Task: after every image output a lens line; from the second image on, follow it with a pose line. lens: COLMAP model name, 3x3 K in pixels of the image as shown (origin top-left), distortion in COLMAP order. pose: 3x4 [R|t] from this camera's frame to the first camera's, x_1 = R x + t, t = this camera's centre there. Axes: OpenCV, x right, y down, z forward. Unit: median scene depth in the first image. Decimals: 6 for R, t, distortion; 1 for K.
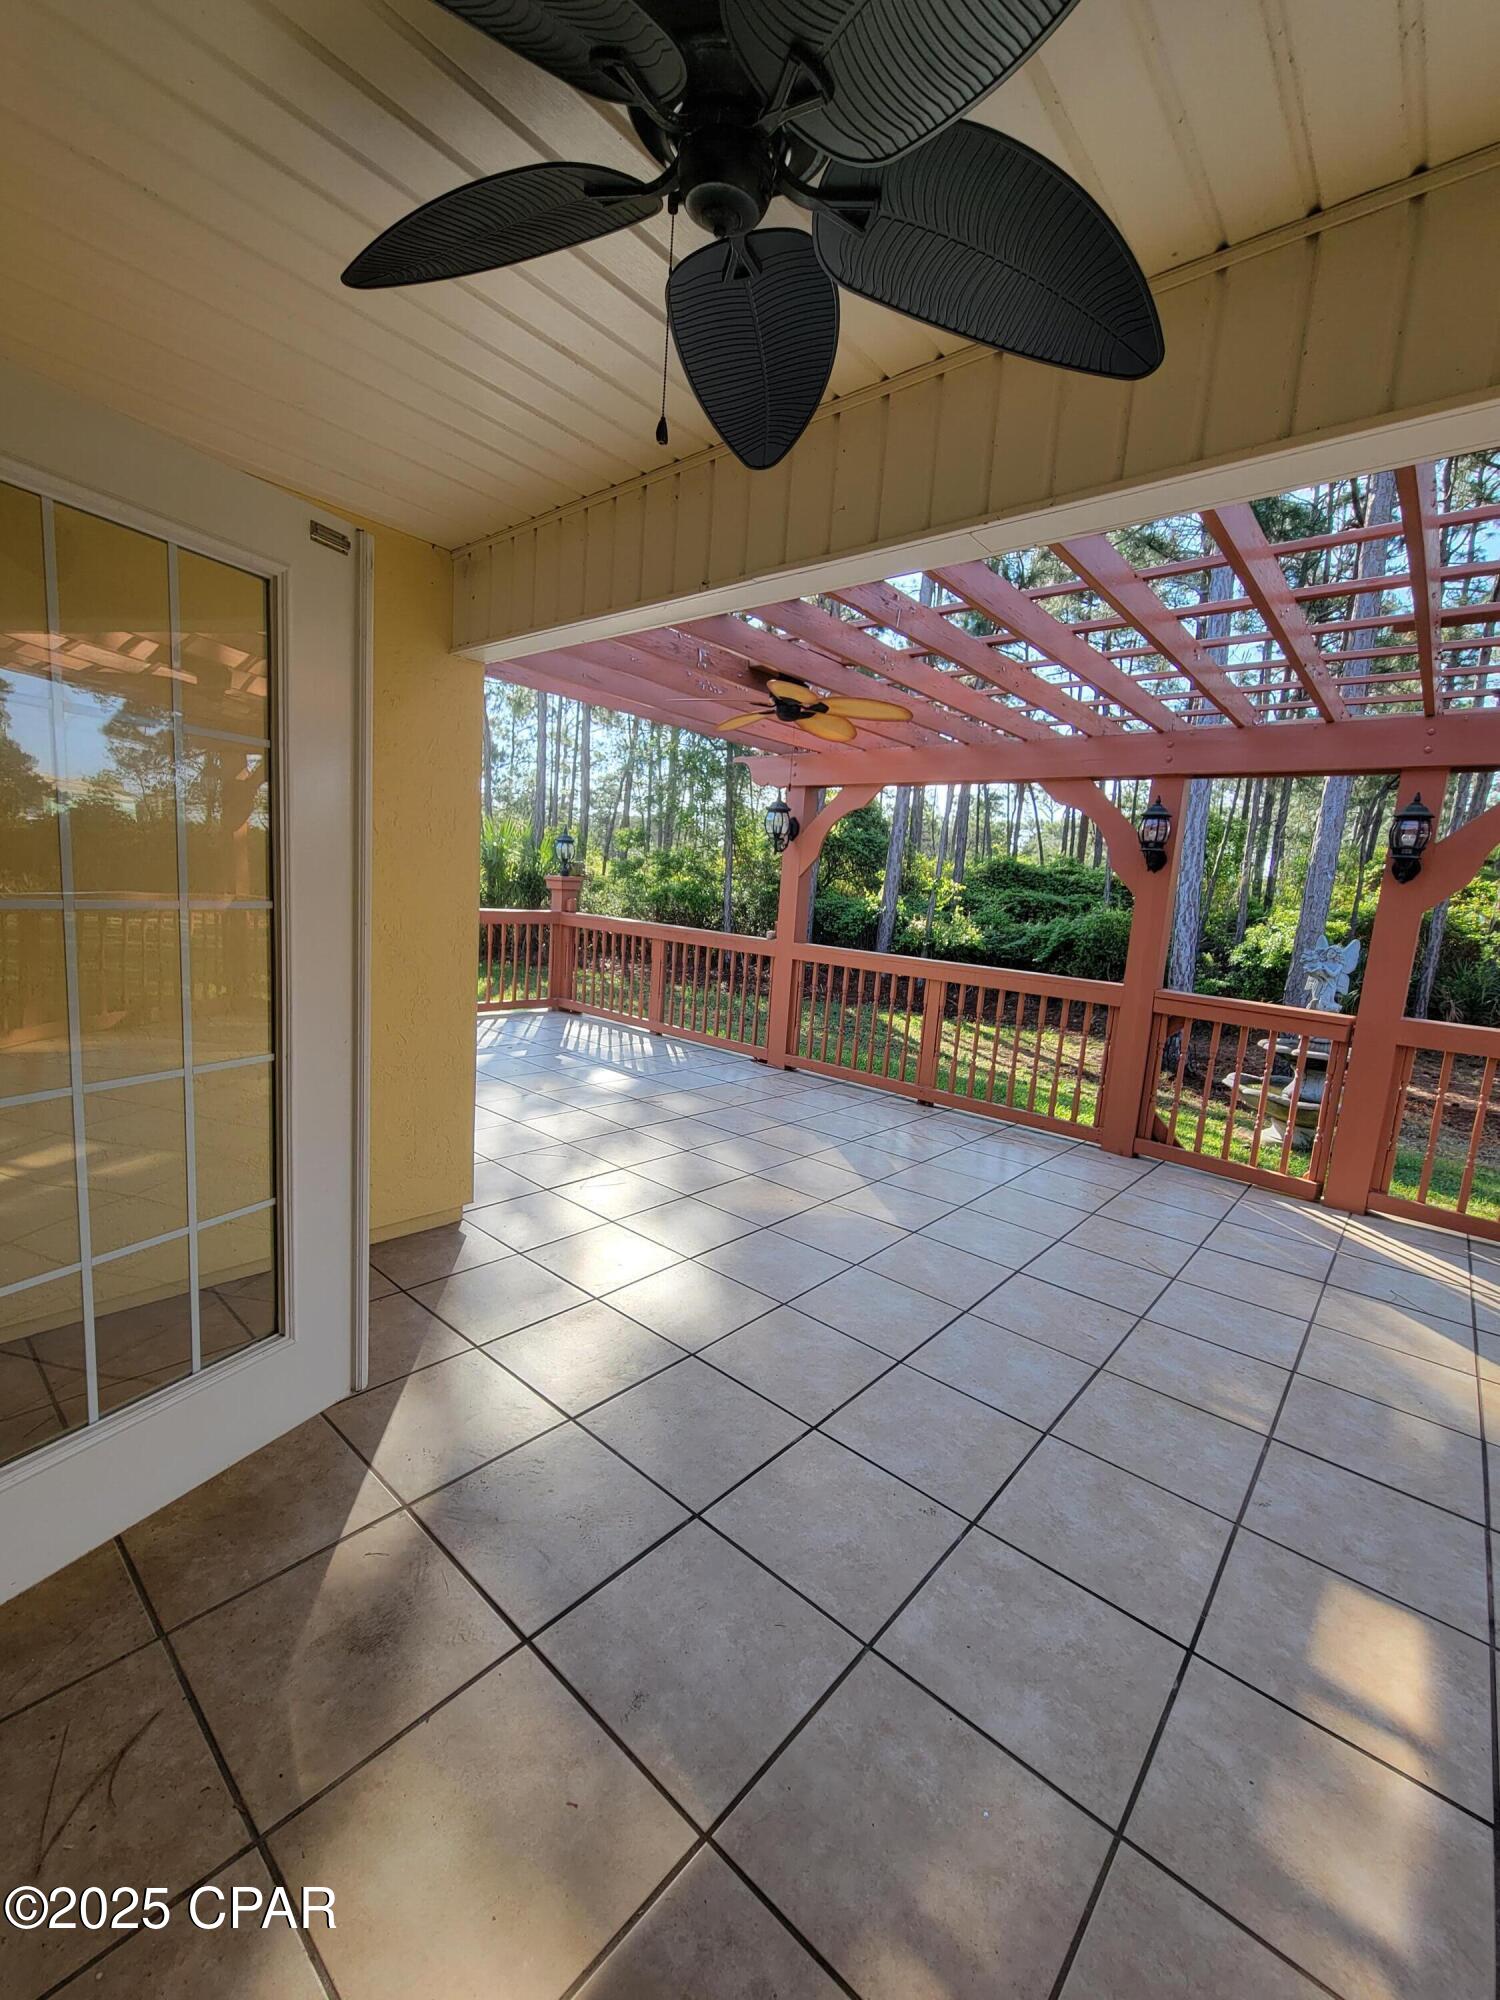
lens RADIAL K [[817.5, 0, 738.3], [0, 817.5, 998.7], [0, 0, 1]] dist [0.003678, -0.003165]
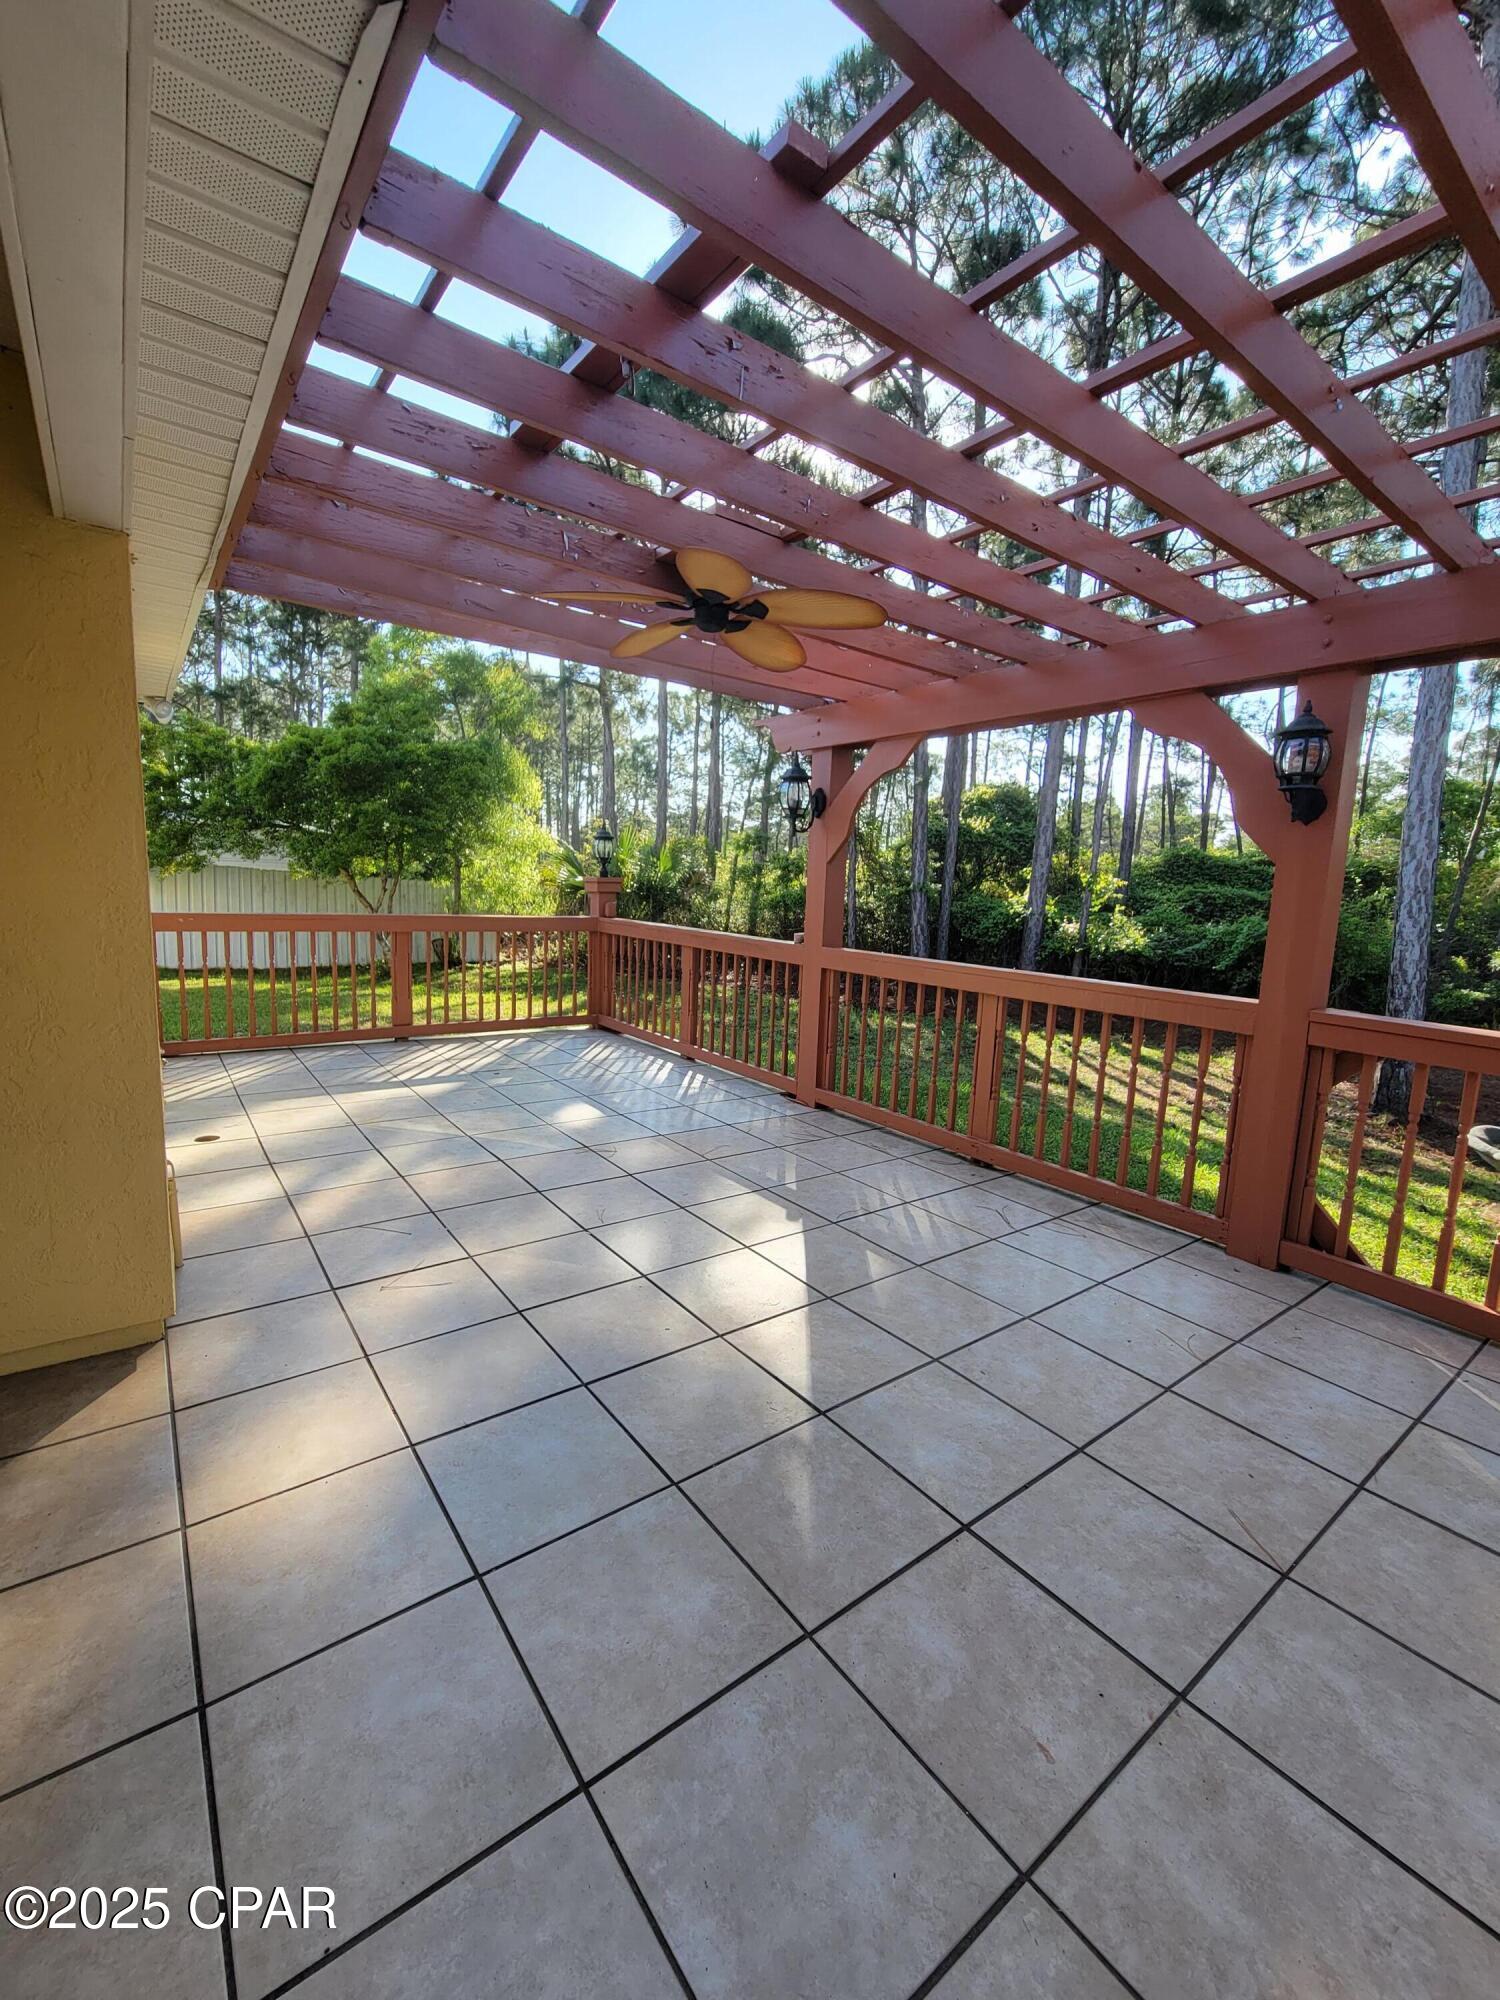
lens RADIAL K [[817.5, 0, 738.3], [0, 817.5, 998.7], [0, 0, 1]] dist [0.003678, -0.003165]
pose [[0.977453, -0.001513, -0.211149, 0.202731], [-0.001512, 0.999899, -0.014165, -0.010025], [0.211149, 0.014165, 0.977351, 0.277256]]
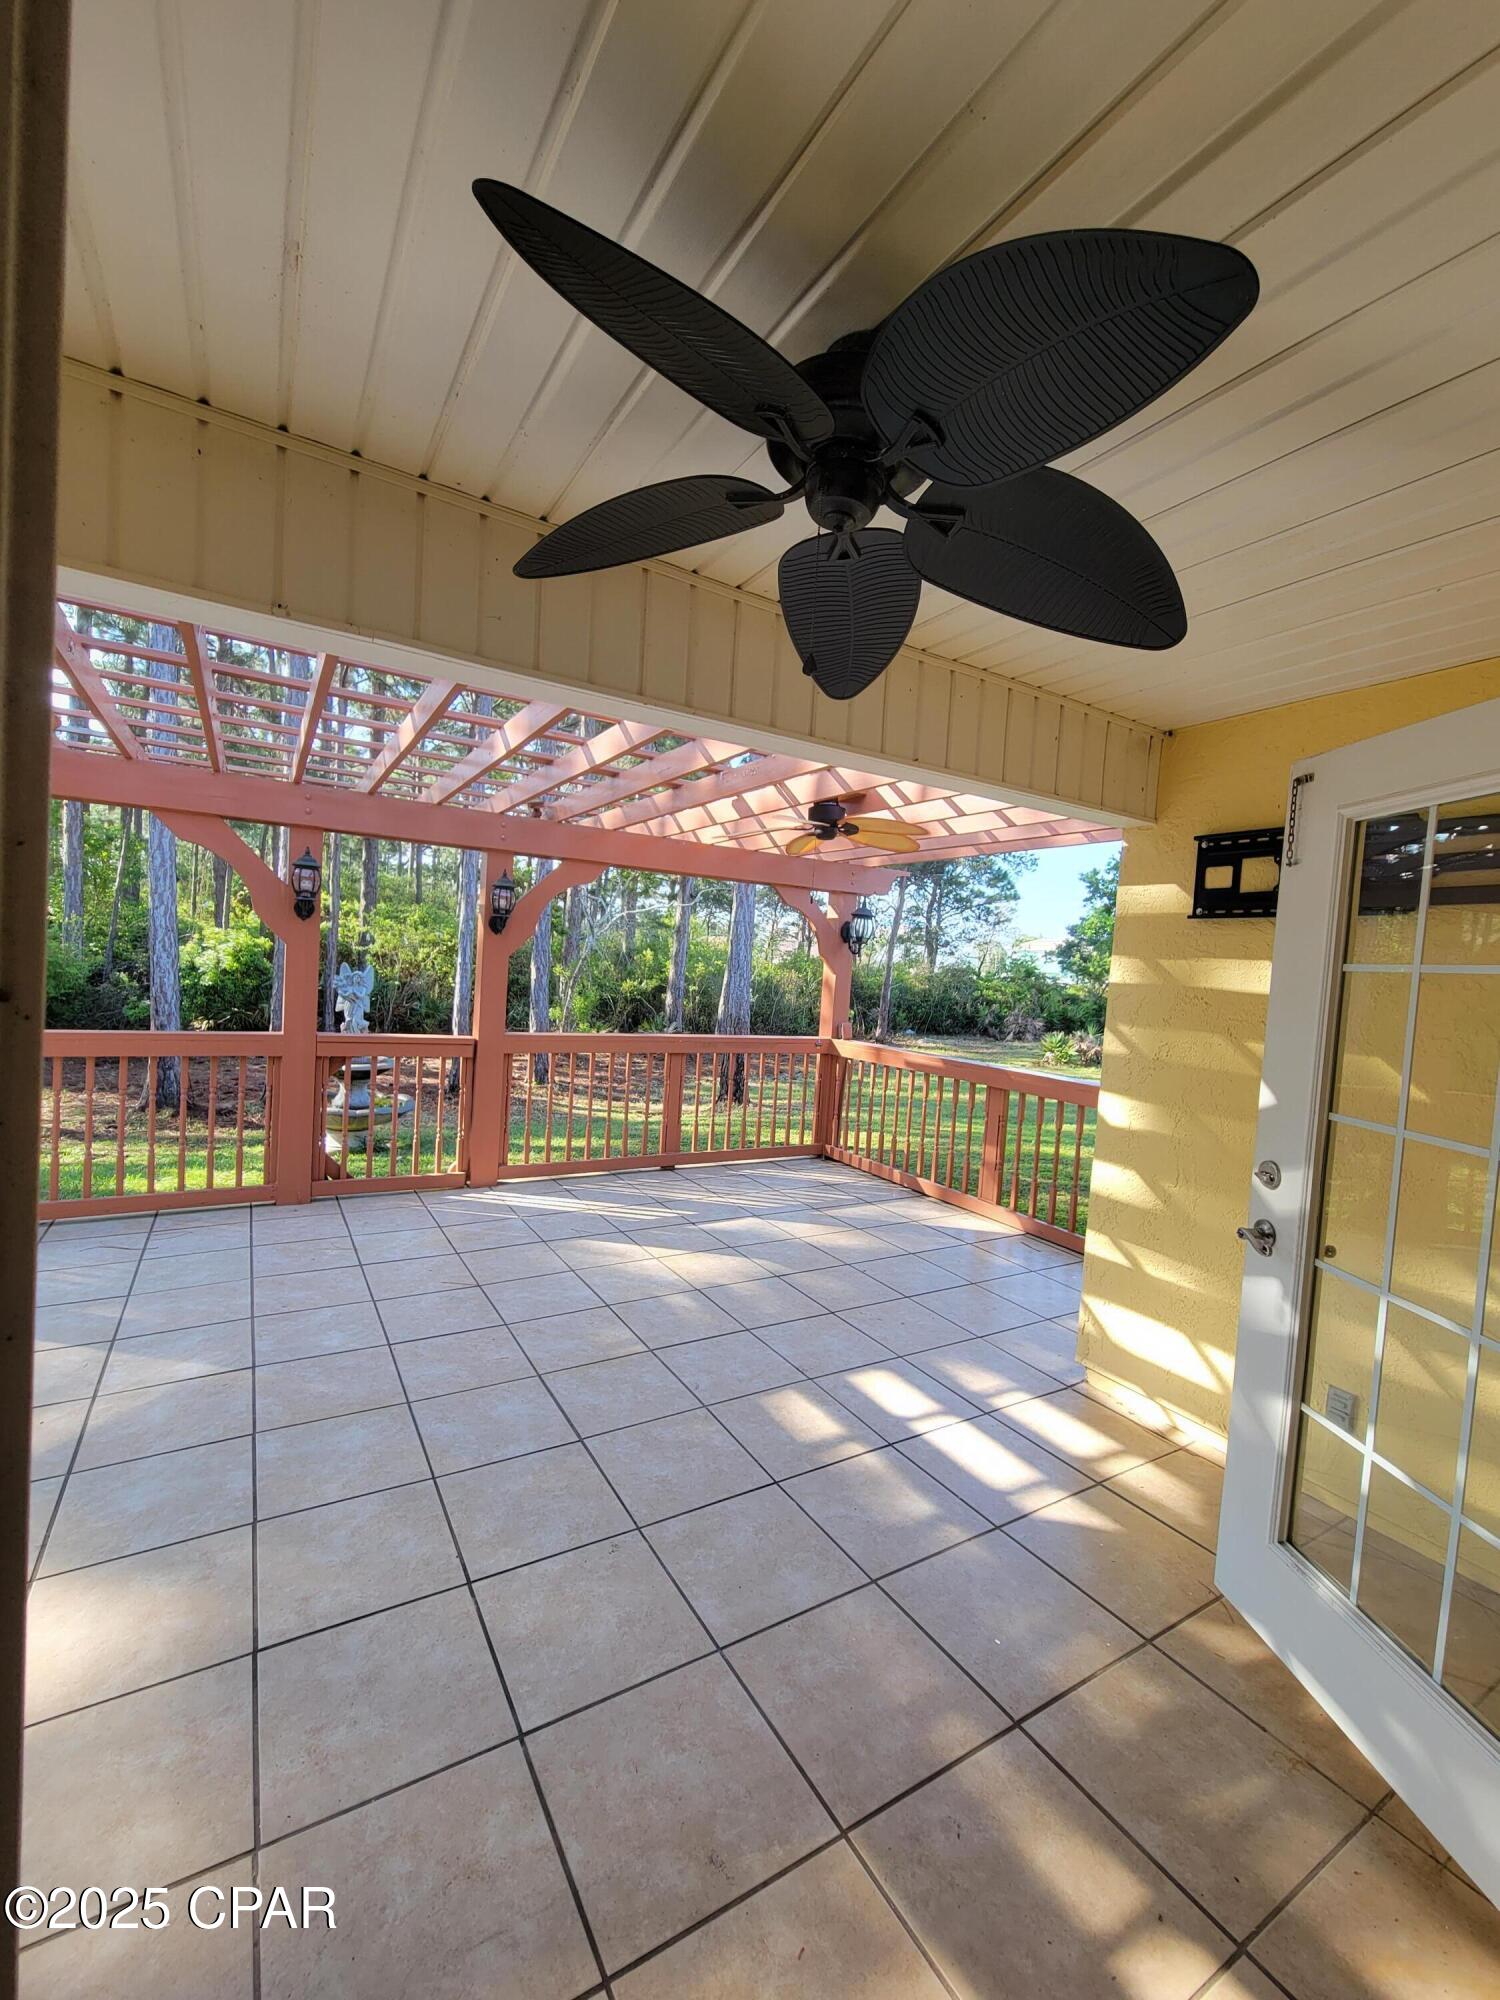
lens RADIAL K [[816.1, 0, 726.8], [0, 816.1, 1004.7], [0, 0, 1]] dist [0.009651, -0.005536]
pose [[0.321109, -0.099515, 0.941799, -0.276329], [0.094436, 0.992872, 0.072713, -0.071987], [-0.942322, 0.065591, 0.328218, 0.171563]]
